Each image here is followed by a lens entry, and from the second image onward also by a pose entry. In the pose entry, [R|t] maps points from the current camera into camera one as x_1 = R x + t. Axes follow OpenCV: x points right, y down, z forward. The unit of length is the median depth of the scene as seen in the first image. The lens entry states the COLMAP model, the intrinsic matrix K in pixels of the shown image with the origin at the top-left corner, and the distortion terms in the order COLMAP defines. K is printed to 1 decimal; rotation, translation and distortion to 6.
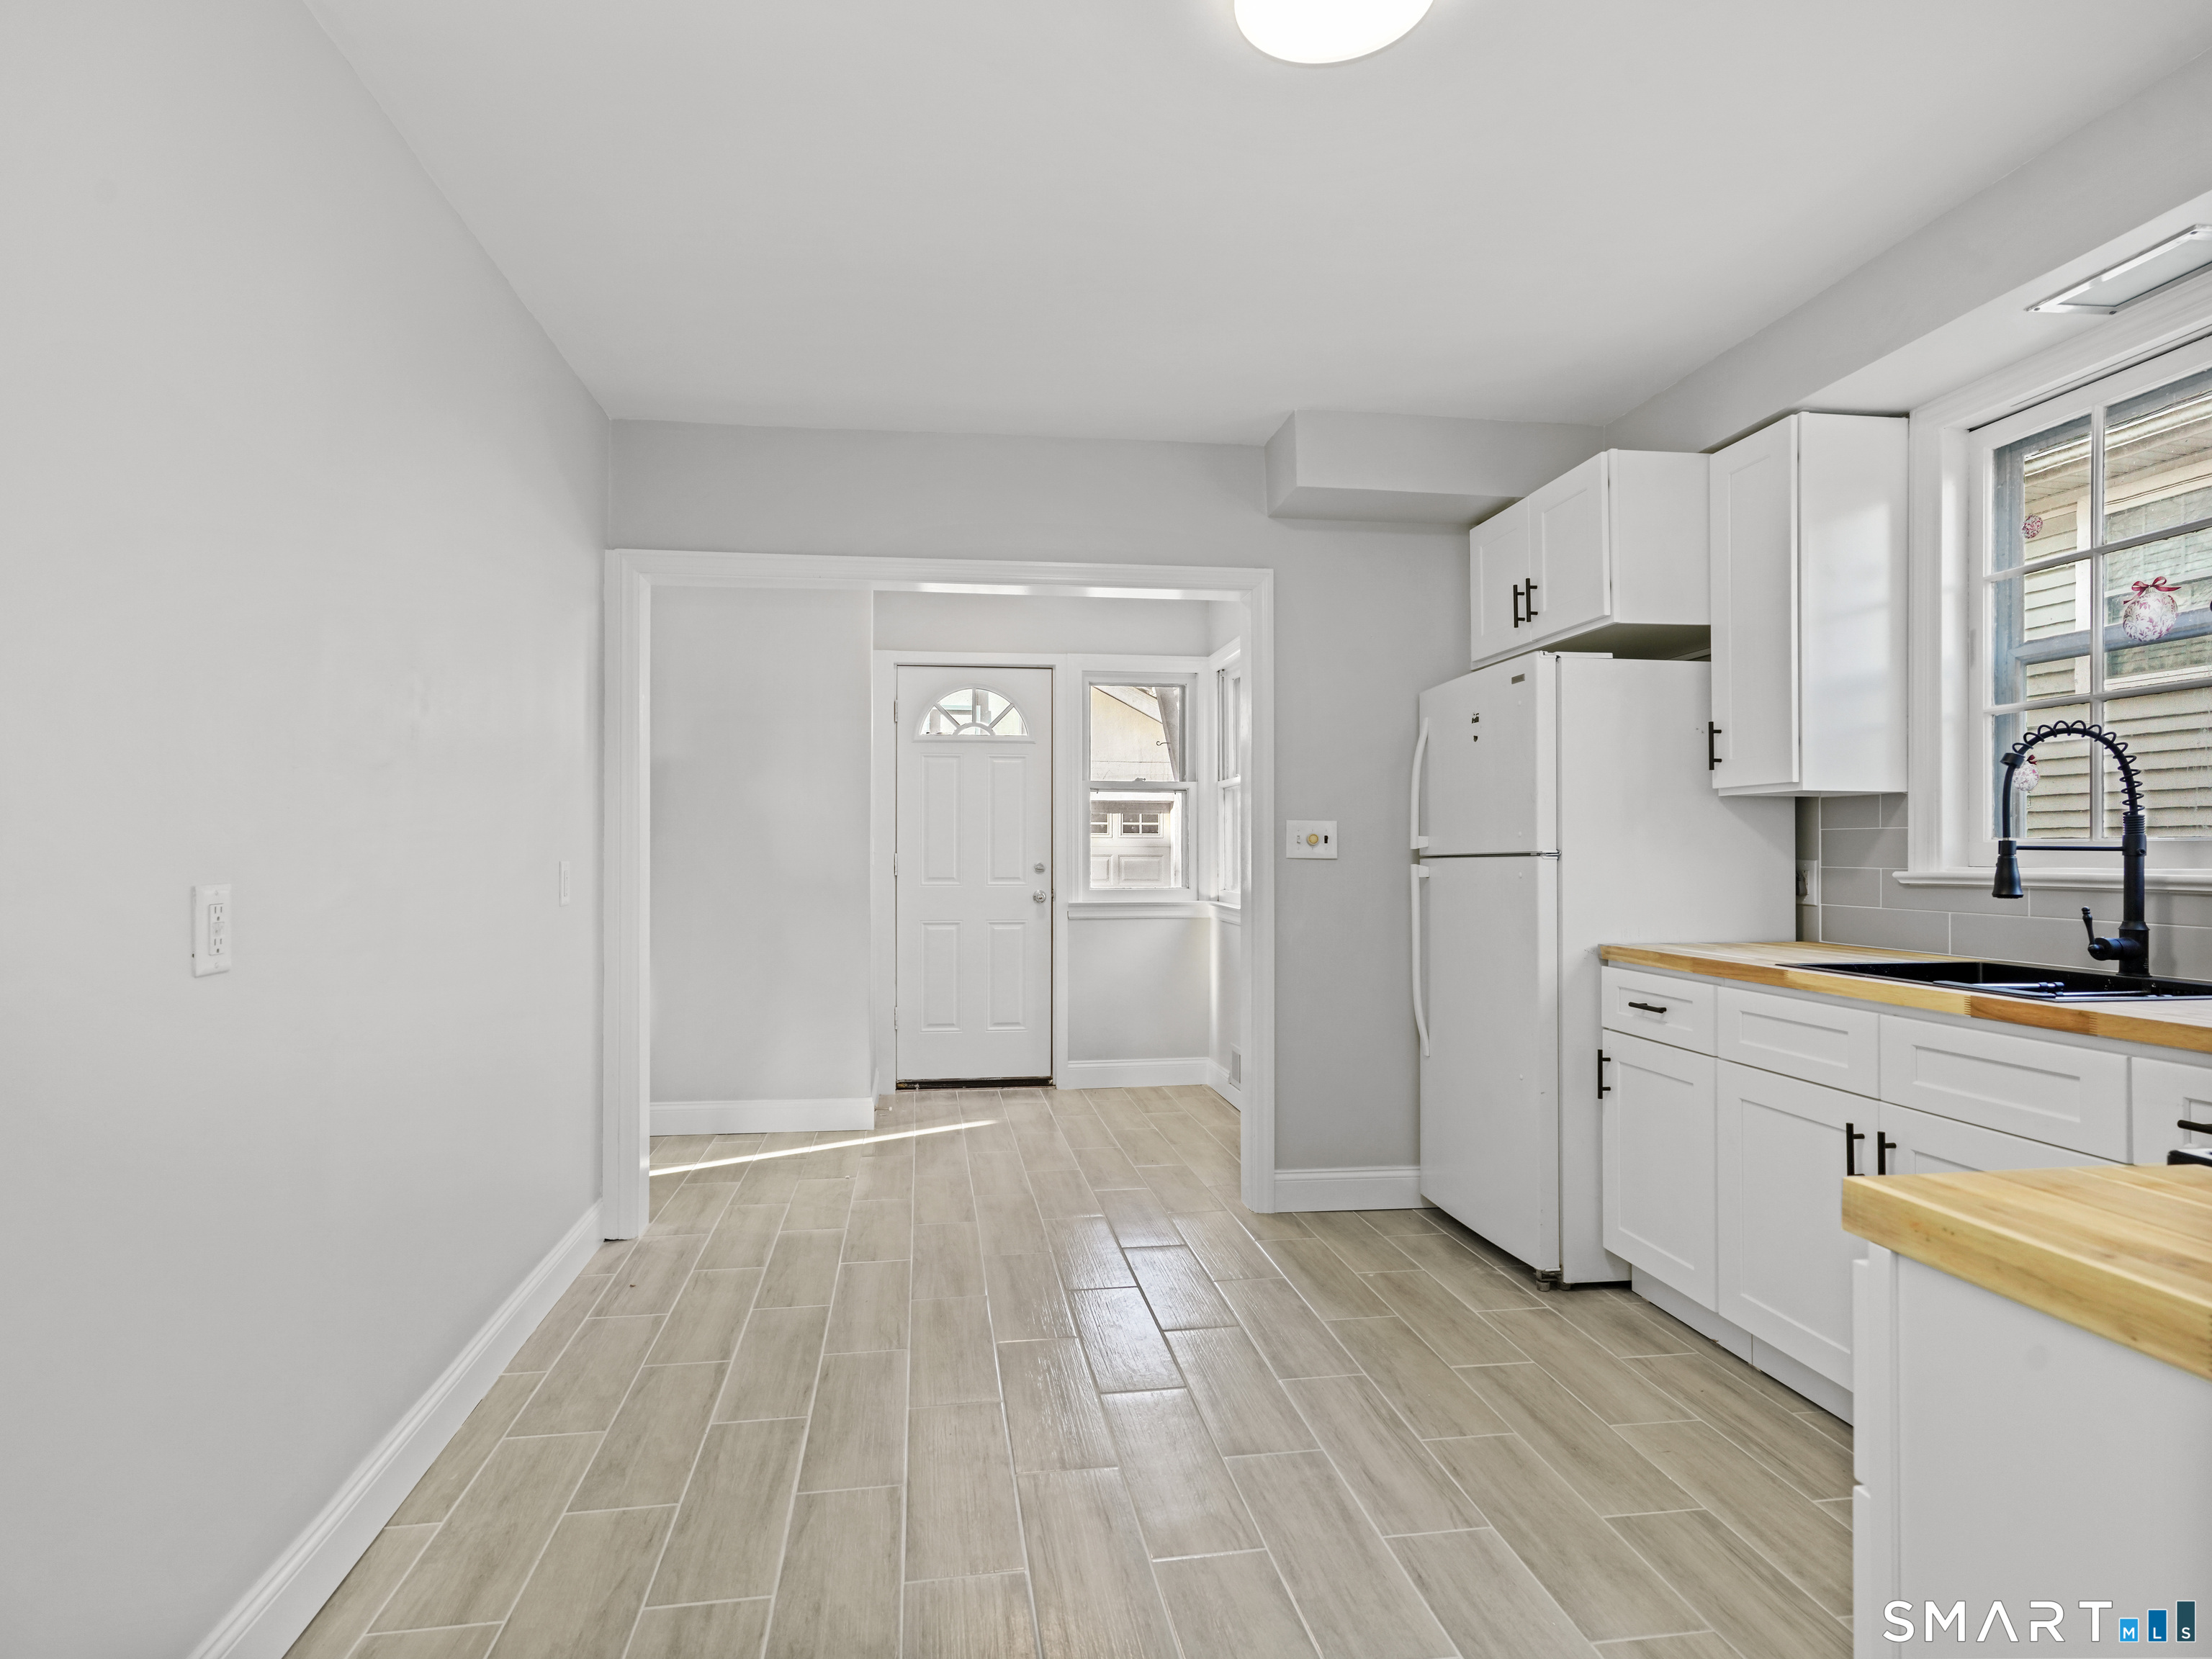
lens RADIAL K [[1196.5, 0, 1086.7], [0, 1196.5, 844.0], [0, 0, 1]] dist [-0.001282, 0.001028]
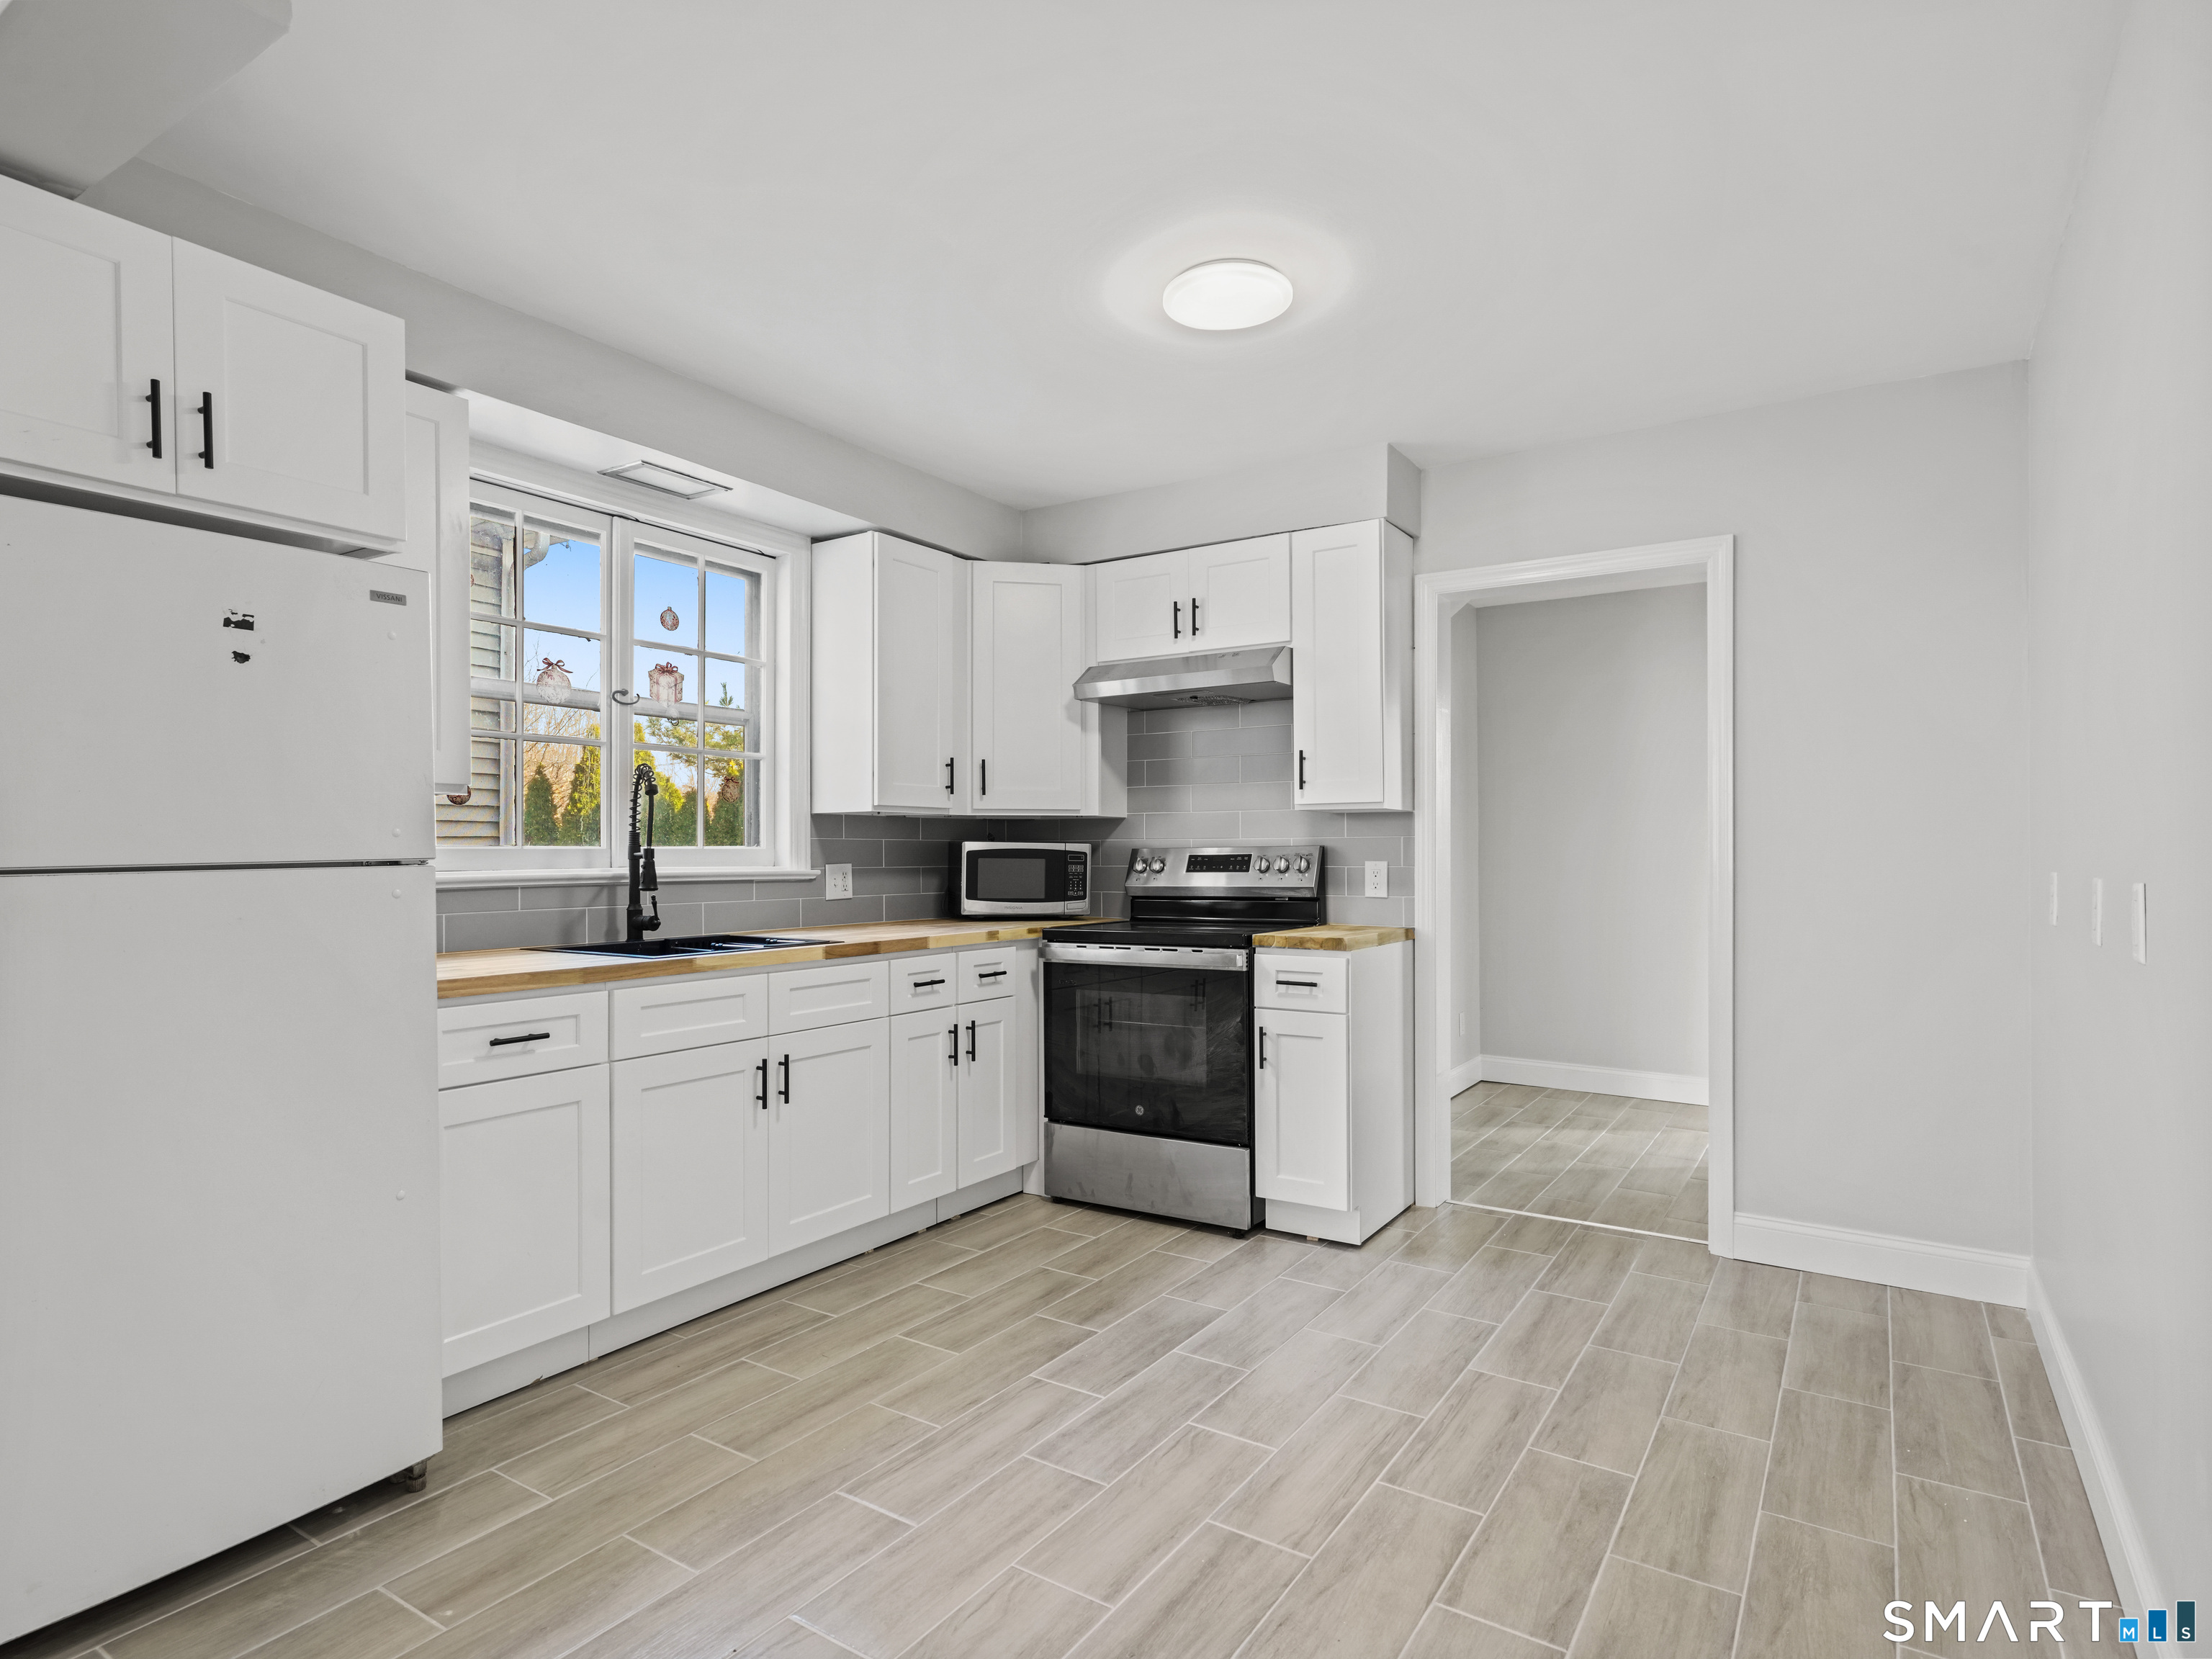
lens RADIAL K [[1196.5, 0, 1086.7], [0, 1196.5, 844.0], [0, 0, 1]] dist [-0.001282, 0.001028]
pose [[-0.750419, 0.008467, 0.660909, -0.538329], [-0.000227, 0.999915, -0.013068, 0.010406], [-0.660963, -0.009957, -0.750353, 1.826733]]
